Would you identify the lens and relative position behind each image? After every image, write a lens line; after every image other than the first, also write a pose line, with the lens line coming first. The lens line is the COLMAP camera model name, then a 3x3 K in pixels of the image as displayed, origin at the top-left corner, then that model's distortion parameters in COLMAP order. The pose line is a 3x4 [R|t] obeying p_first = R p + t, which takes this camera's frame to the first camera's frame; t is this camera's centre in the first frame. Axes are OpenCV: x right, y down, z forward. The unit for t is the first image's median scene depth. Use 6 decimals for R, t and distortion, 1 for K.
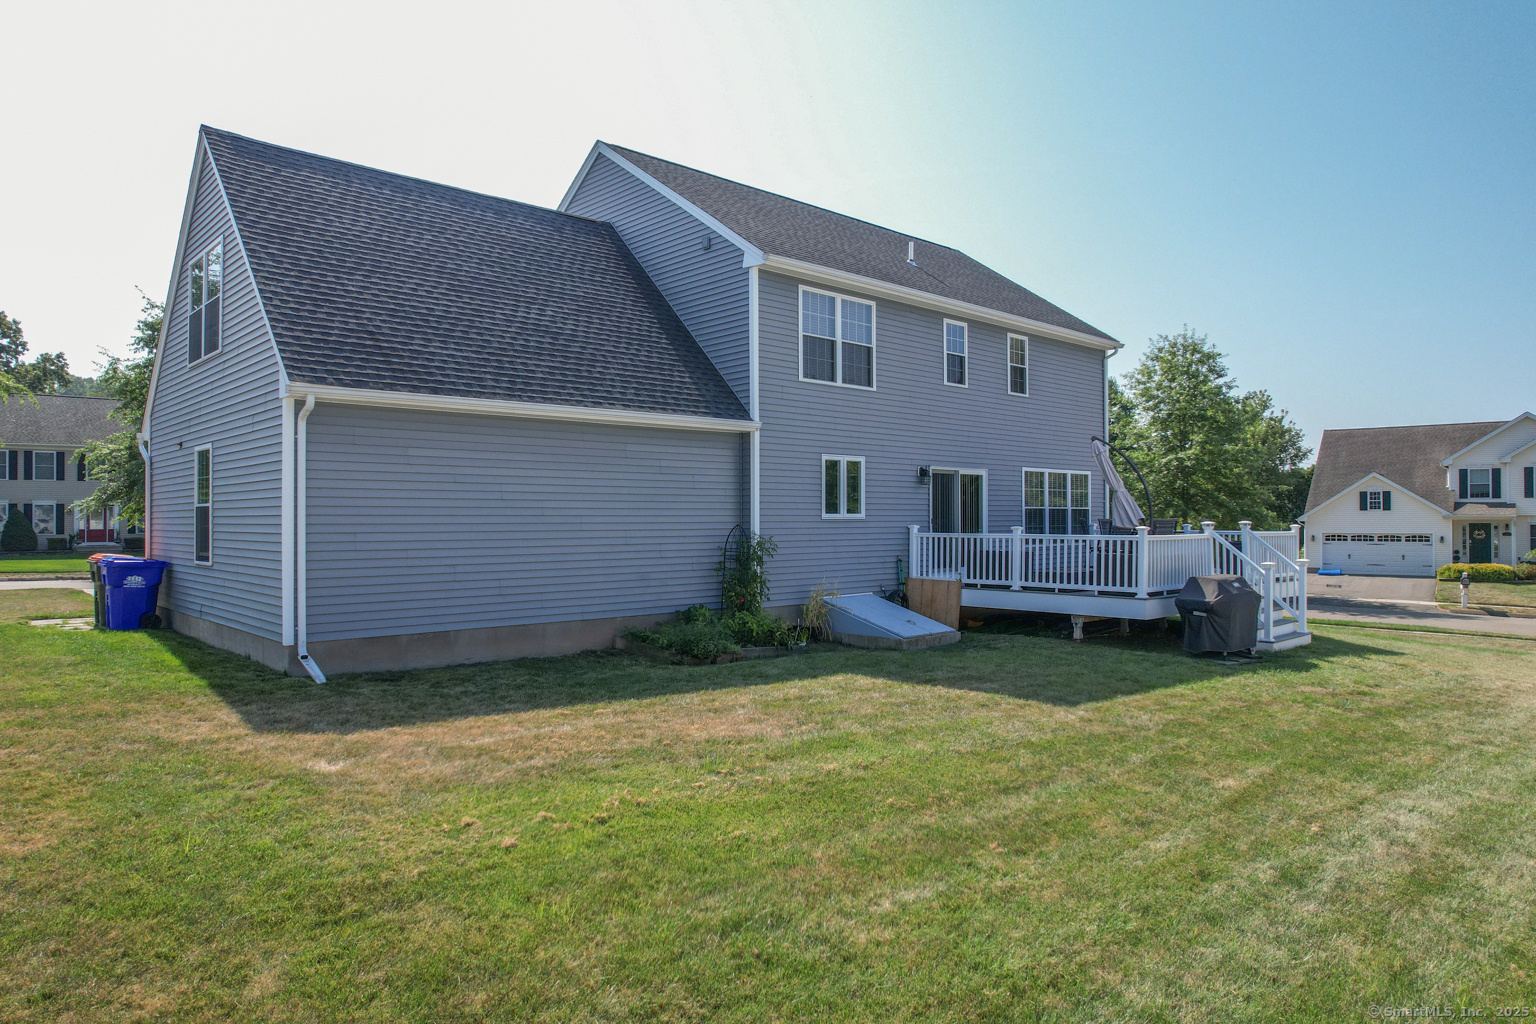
lens RADIAL K [[971.6, 0, 768.0], [0, 971.6, 512.0], [0, 0, 1]] dist [-0.069910, 0.064572]
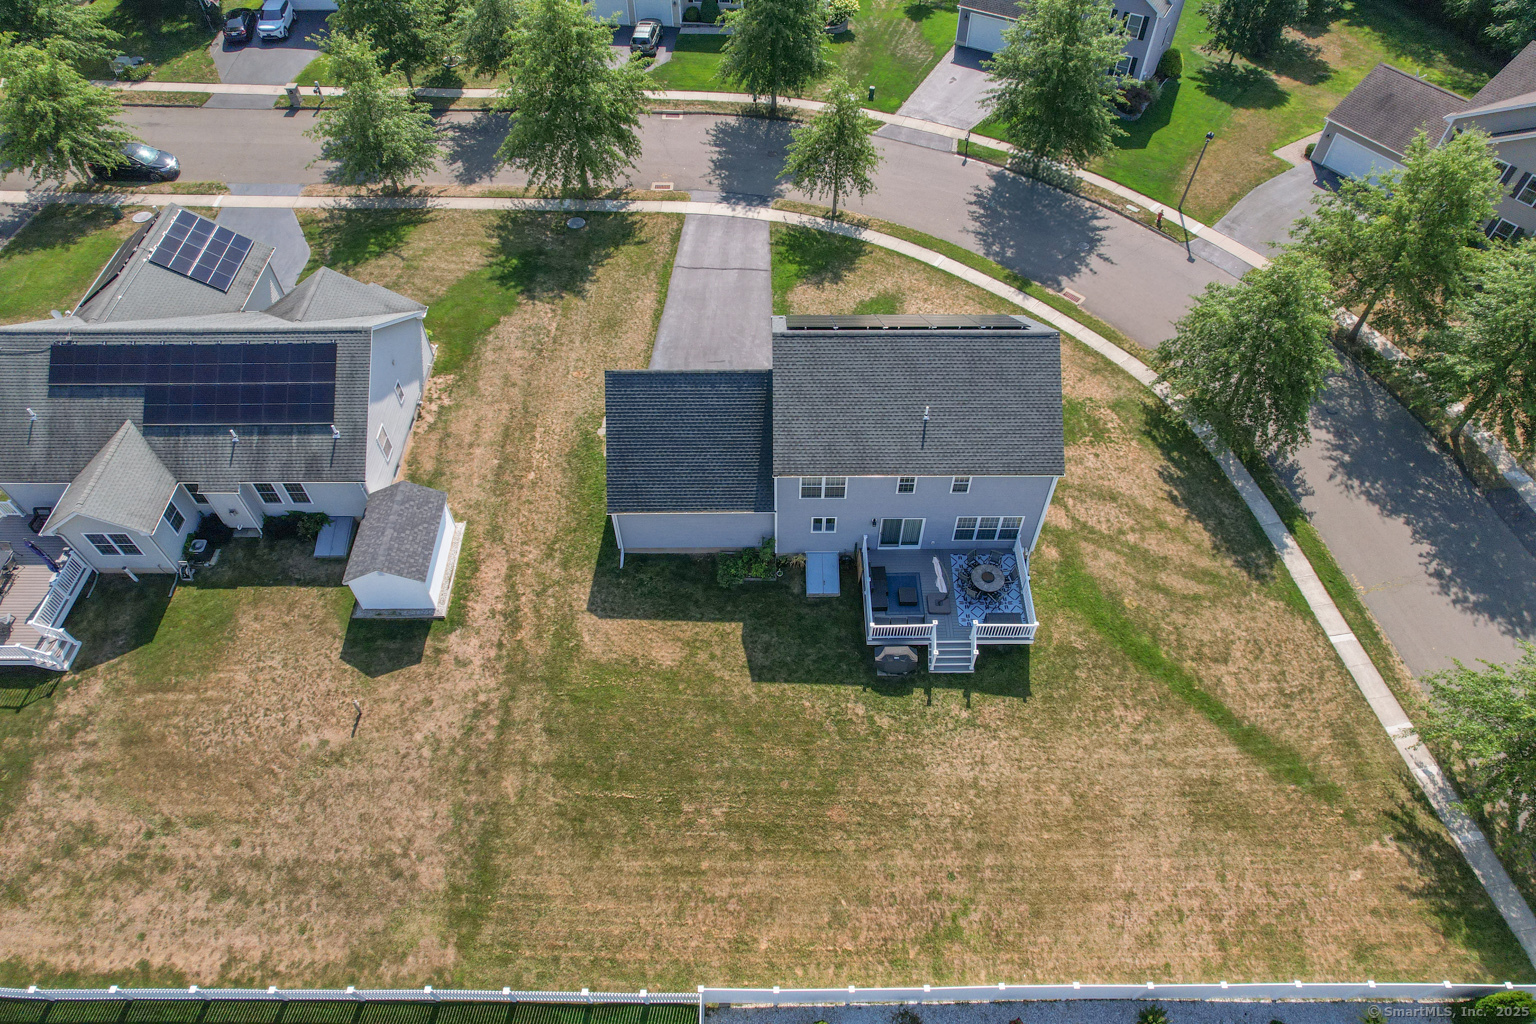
lens RADIAL K [[971.6, 0, 768.0], [0, 971.6, 512.0], [0, 0, 1]] dist [-0.069910, 0.064572]
pose [[0.736175, 0.524231, -0.428053, 0.905957], [0.009711, 0.624227, 0.781183, -1.772575], [0.676722, -0.579244, 0.454449, -0.176372]]
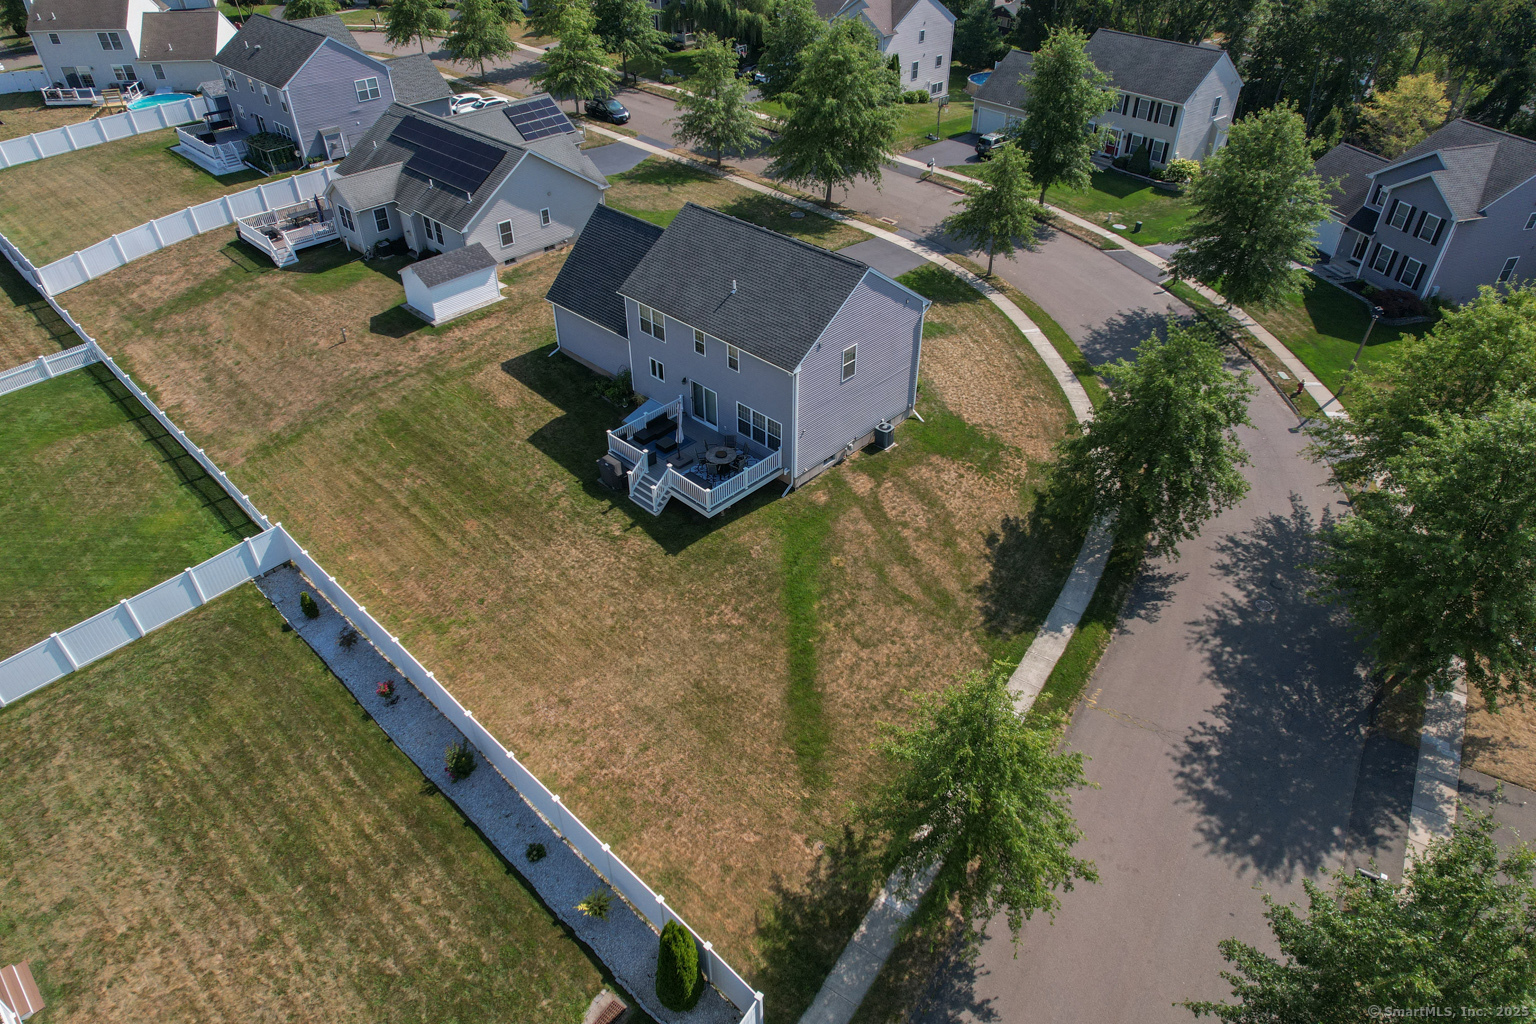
lens RADIAL K [[971.6, 0, 768.0], [0, 971.6, 512.0], [0, 0, 1]] dist [-0.069910, 0.064572]
pose [[0.059563, 0.604973, -0.794015, 2.350460], [0.004038, 0.795275, 0.606235, -1.277555], [0.998216, -0.039316, 0.044926, 1.063190]]
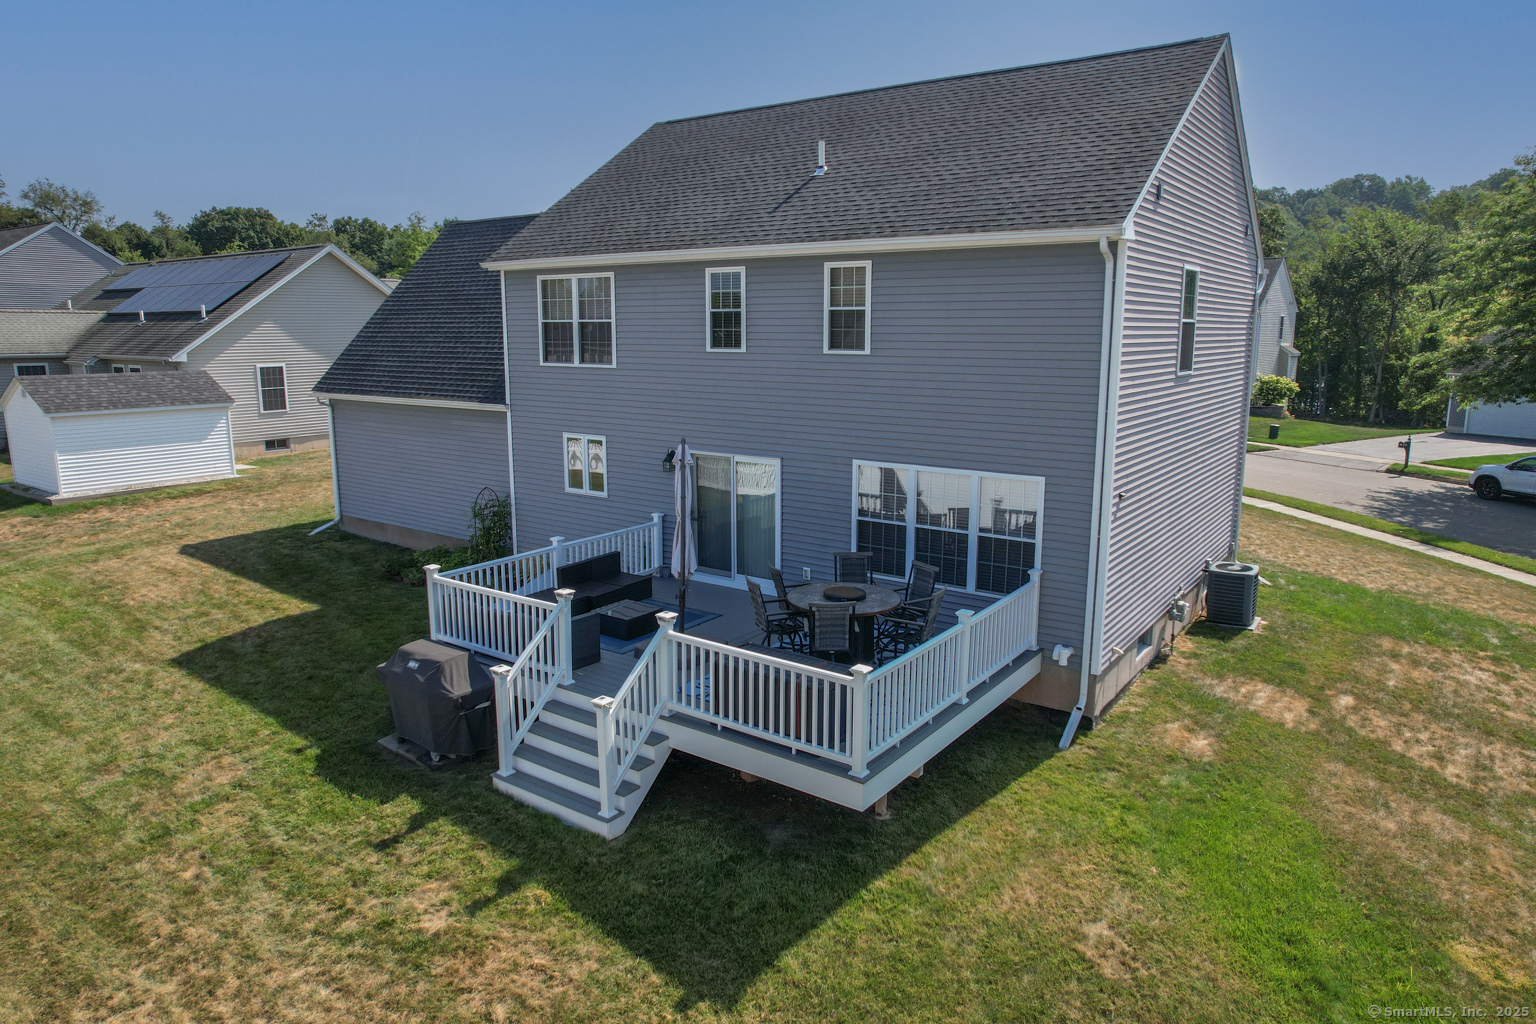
lens RADIAL K [[971.6, 0, 768.0], [0, 971.6, 512.0], [0, 0, 1]] dist [-0.069910, 0.064572]
pose [[0.199367, 0.183585, -0.962574, 1.011675], [0.003118, 0.982170, 0.187968, -0.152893], [0.979920, -0.040476, 0.195240, 0.889021]]
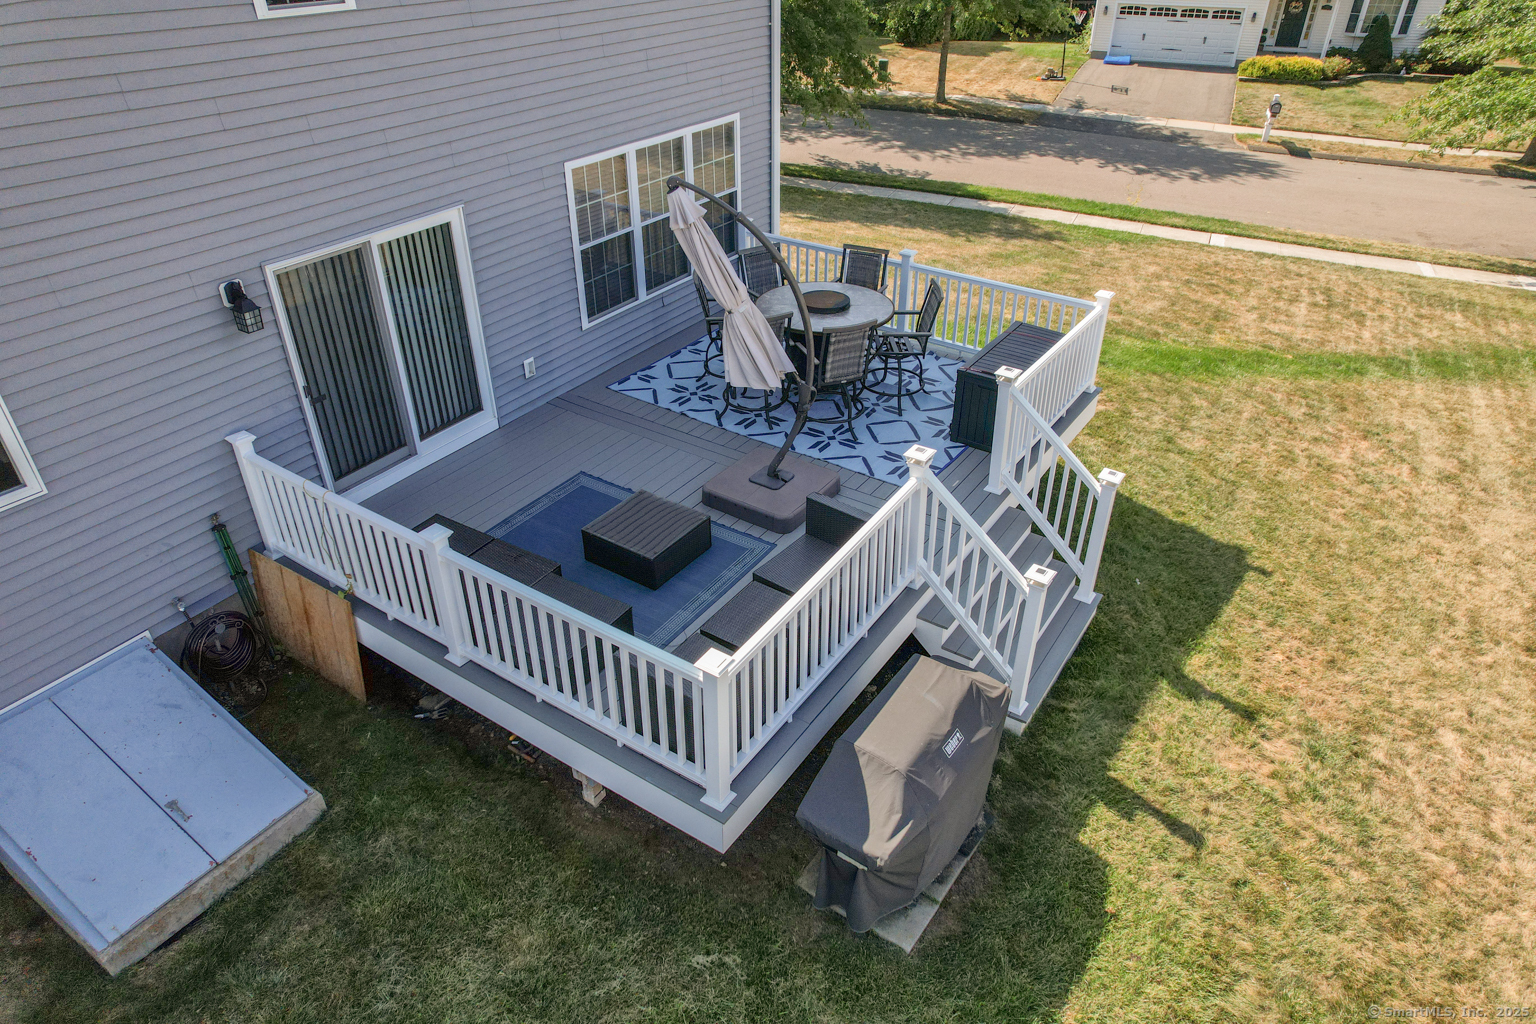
lens RADIAL K [[971.6, 0, 768.0], [0, 971.6, 512.0], [0, 0, 1]] dist [-0.069910, 0.064572]
pose [[0.973269, -0.130607, 0.188918, 0.274124], [0.005670, 0.835976, 0.548737, -0.171900], [-0.229600, -0.532998, 0.814369, 0.579190]]
